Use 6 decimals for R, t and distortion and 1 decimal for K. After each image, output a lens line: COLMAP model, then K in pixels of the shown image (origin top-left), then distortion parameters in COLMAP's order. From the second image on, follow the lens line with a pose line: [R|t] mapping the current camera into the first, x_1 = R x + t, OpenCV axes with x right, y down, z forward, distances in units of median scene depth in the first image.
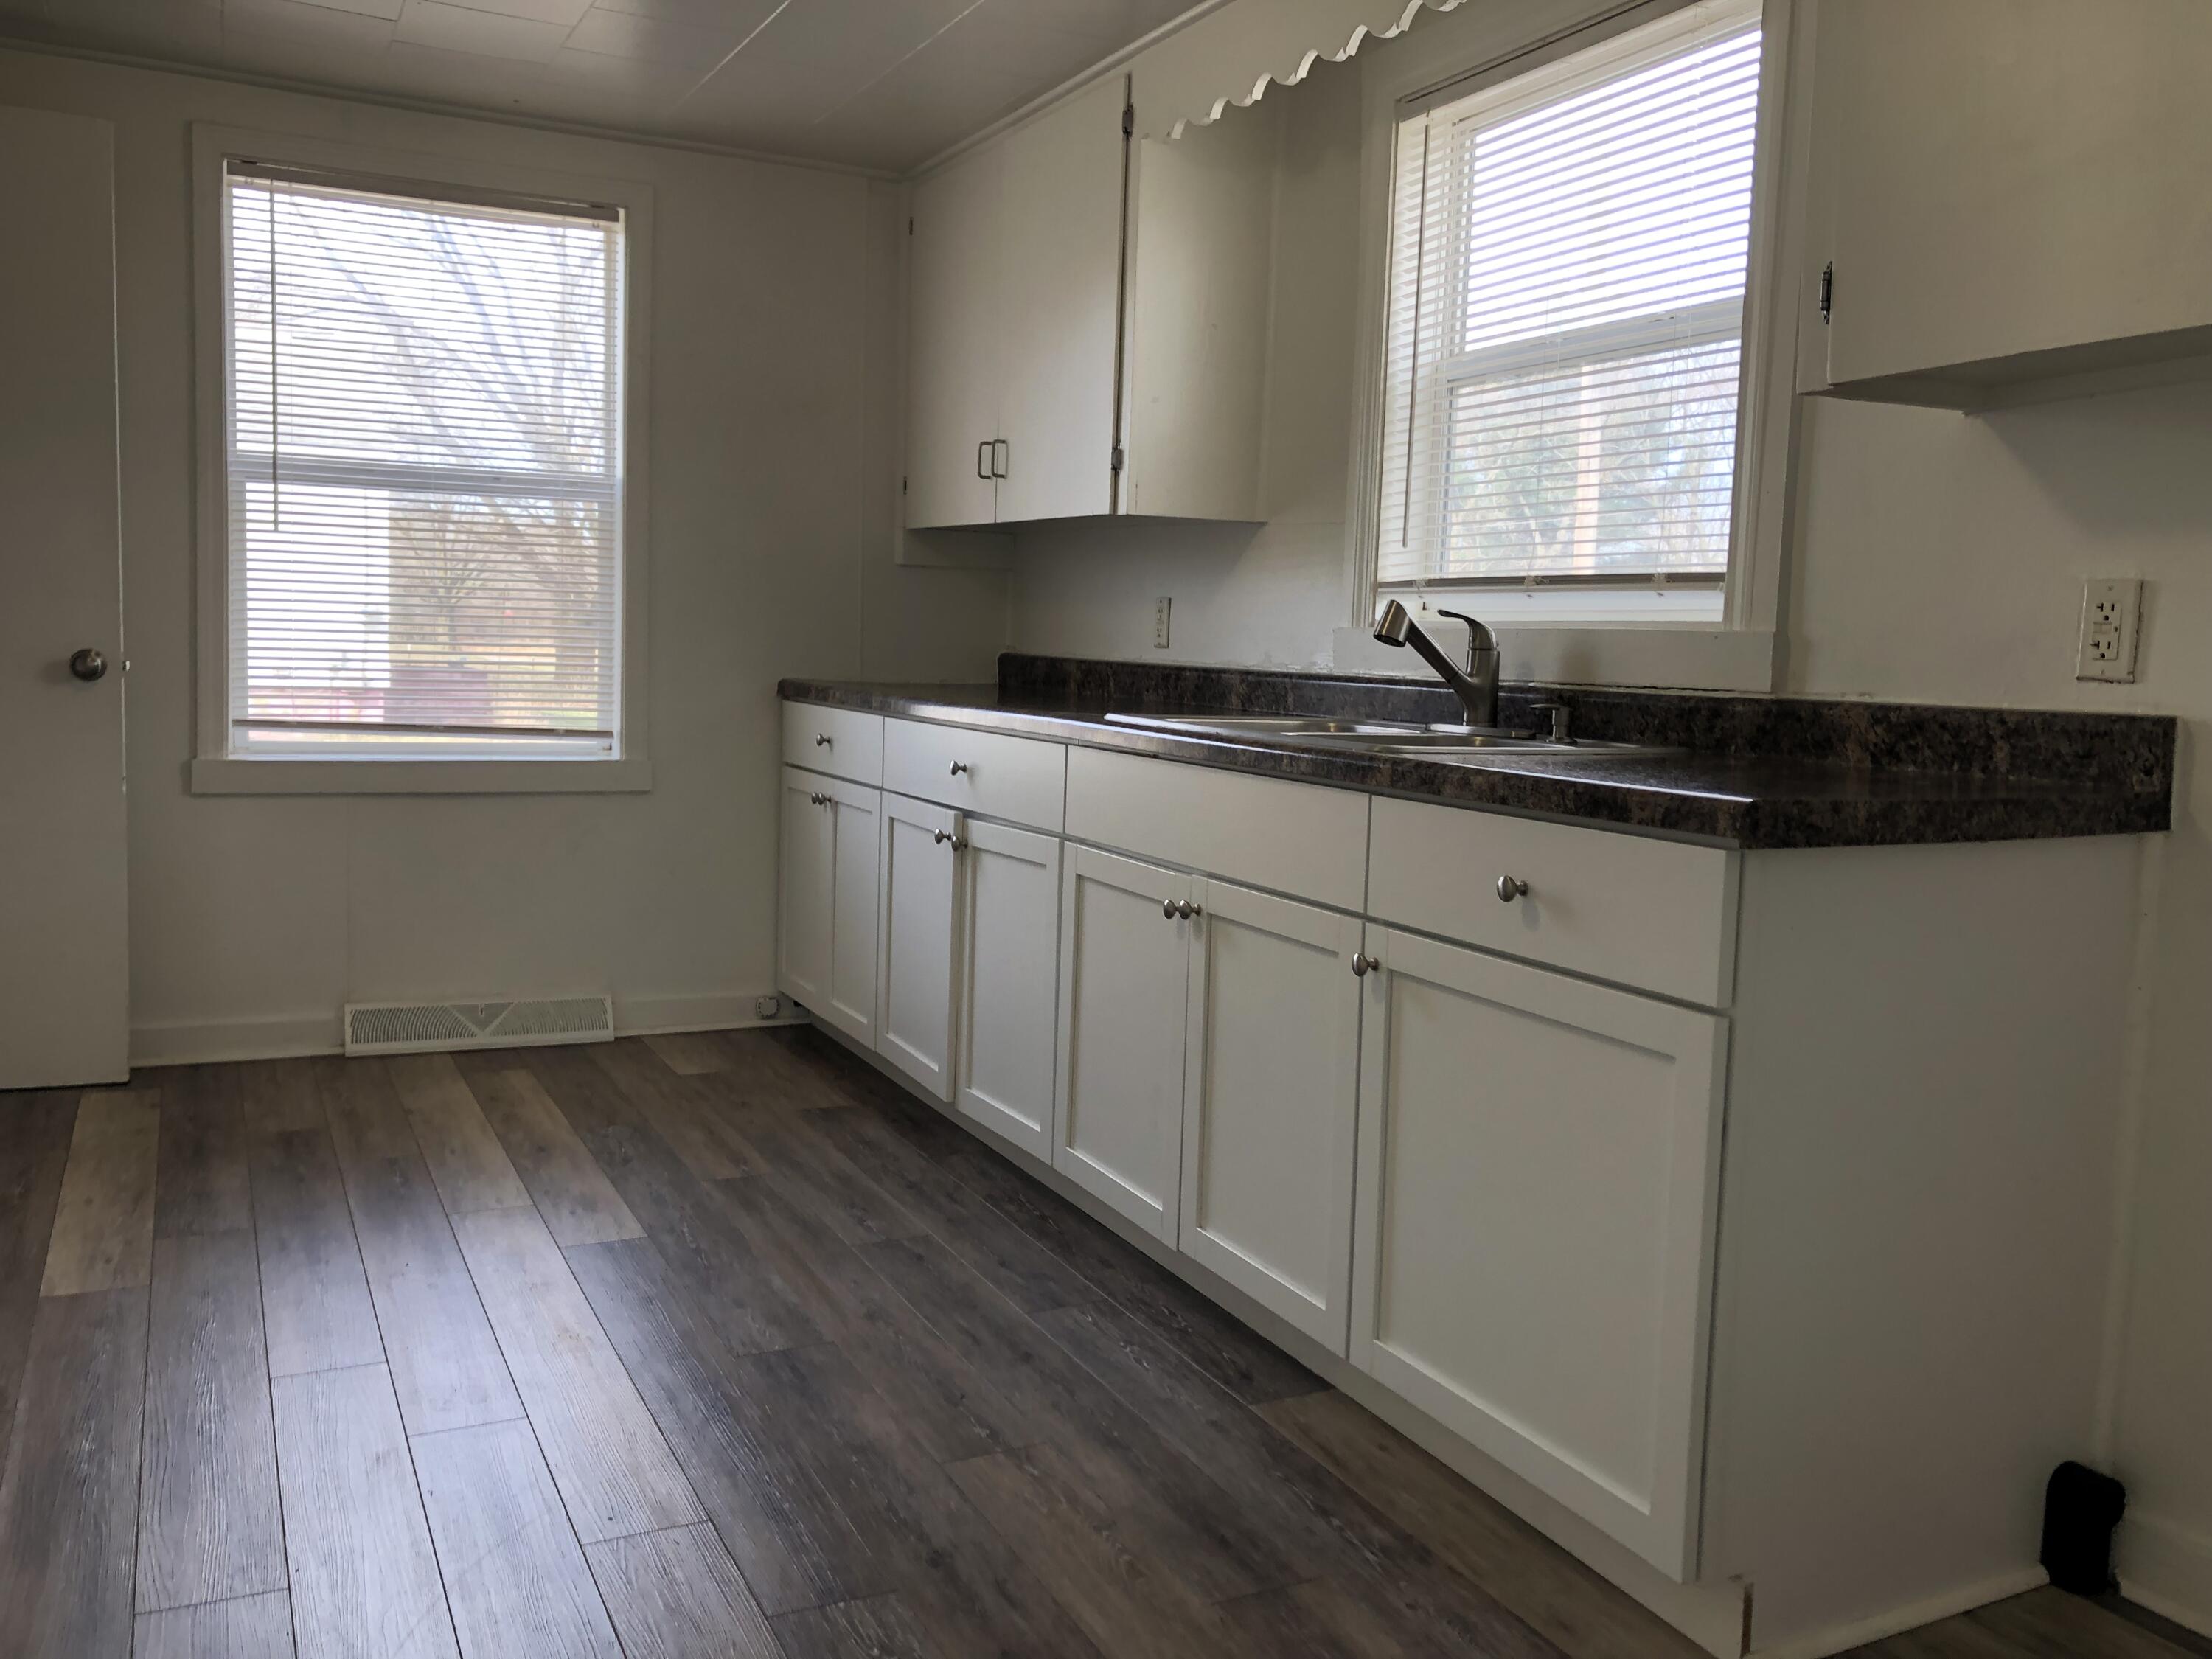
lens RADIAL K [[1811.9, 0, 1095.6], [0, 1811.9, 824.7], [0, 0, 1]] dist [0.000140, 0.007695]
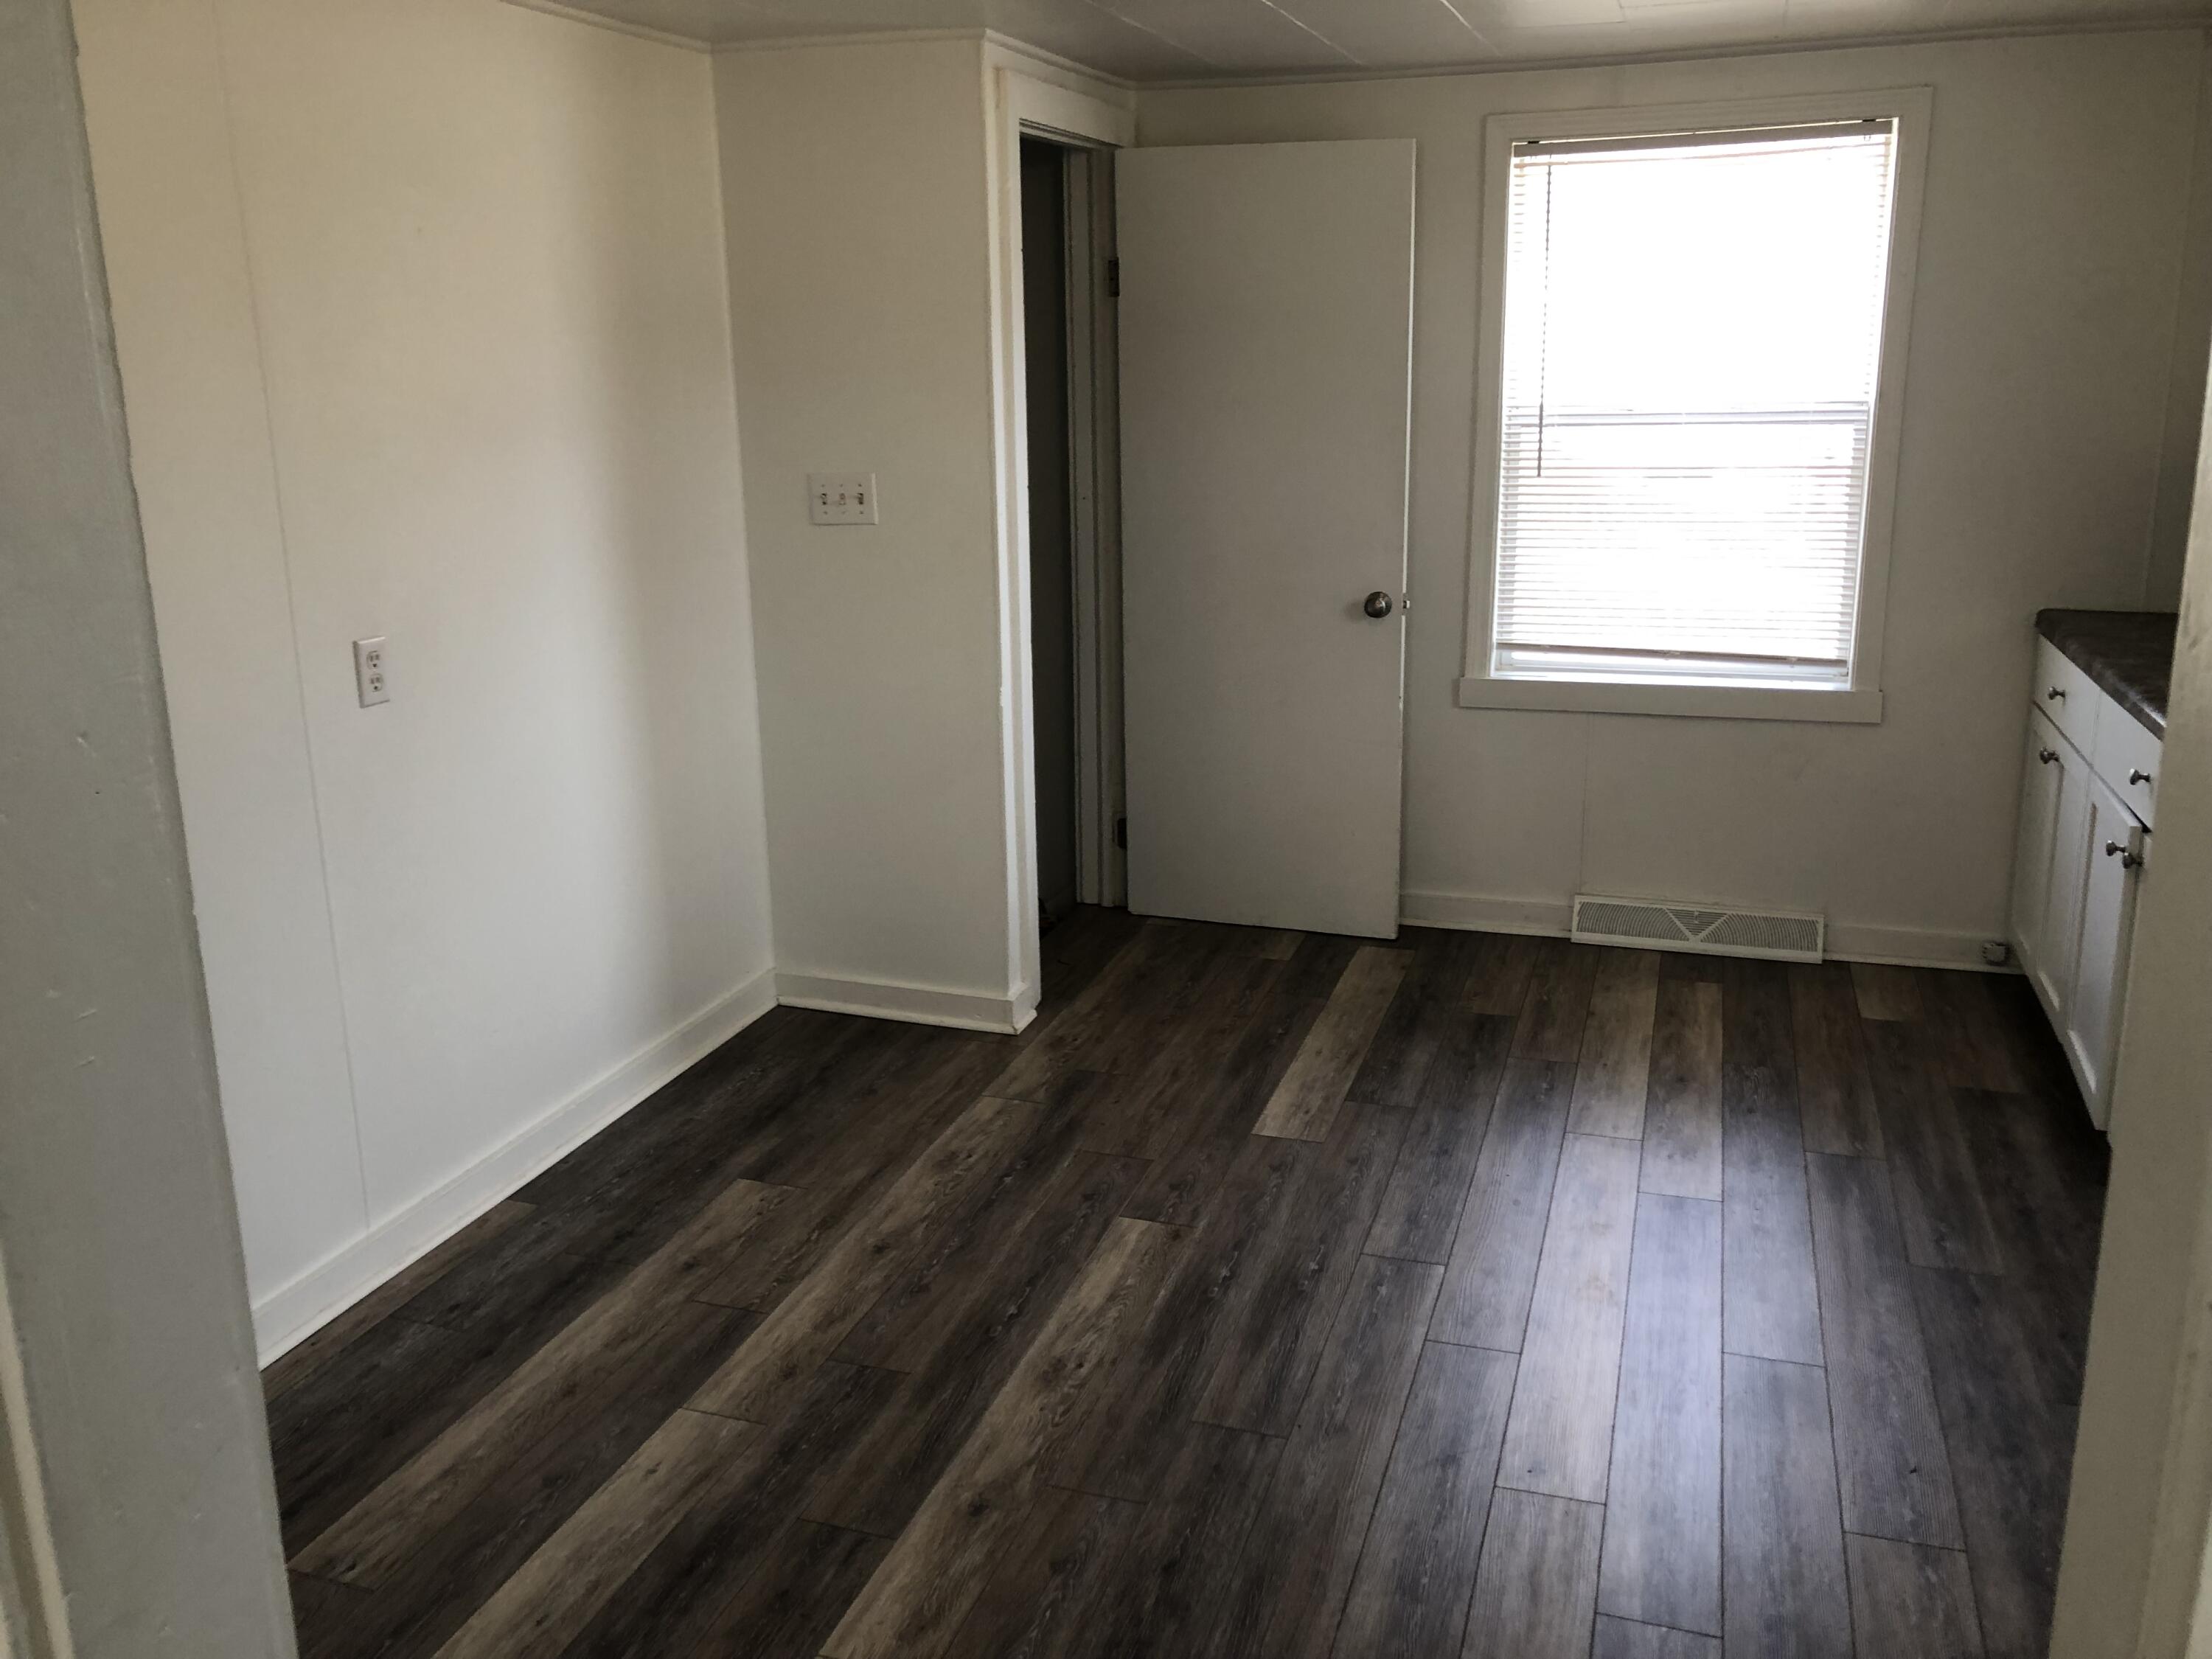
lens RADIAL K [[1811.9, 0, 1095.6], [0, 1811.9, 824.7], [0, 0, 1]] dist [0.000140, 0.007695]
pose [[0.706802, 0.127049, -0.695909, 0.160749], [-0.029581, 0.988188, 0.150364, -0.109907], [0.706792, -0.085692, 0.702212, 0.001877]]
